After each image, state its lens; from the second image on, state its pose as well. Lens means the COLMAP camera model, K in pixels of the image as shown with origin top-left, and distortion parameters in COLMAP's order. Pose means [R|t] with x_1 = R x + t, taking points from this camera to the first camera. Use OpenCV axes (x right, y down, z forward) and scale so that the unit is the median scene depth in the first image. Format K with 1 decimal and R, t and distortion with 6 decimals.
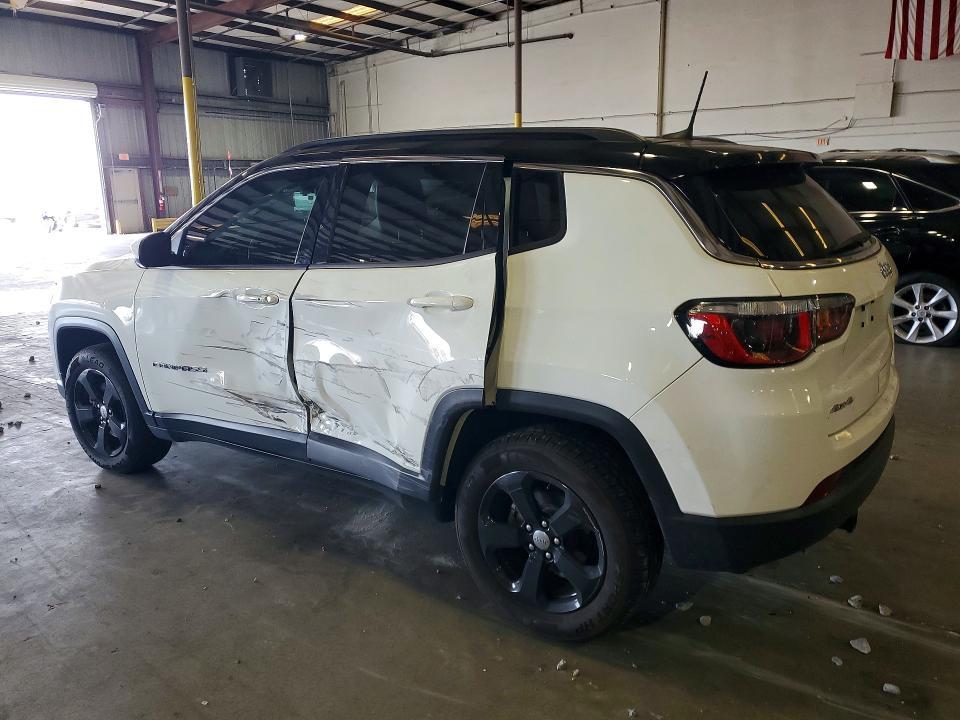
lens RADIAL K [[771.4, 0, 479.6], [0, 771.4, 382.7], [0, 0, 1]] dist [-0.000117, -0.000538]
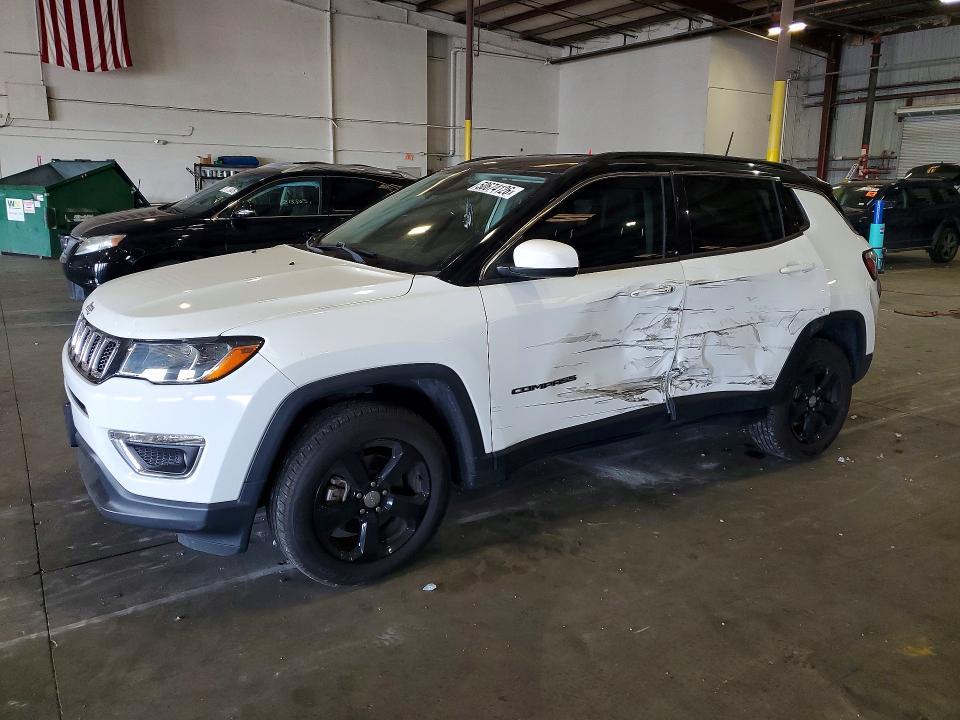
lens RADIAL K [[772.1, 0, 480.0], [0, 772.1, 360.0], [0, 0, 1]] dist [0.003251, 0.001301]
pose [[0.350418, -0.176682, 0.919778, -1.310191], [0.204967, 0.972707, 0.108761, -0.170570], [-0.913891, 0.150412, 0.377068, 0.759533]]
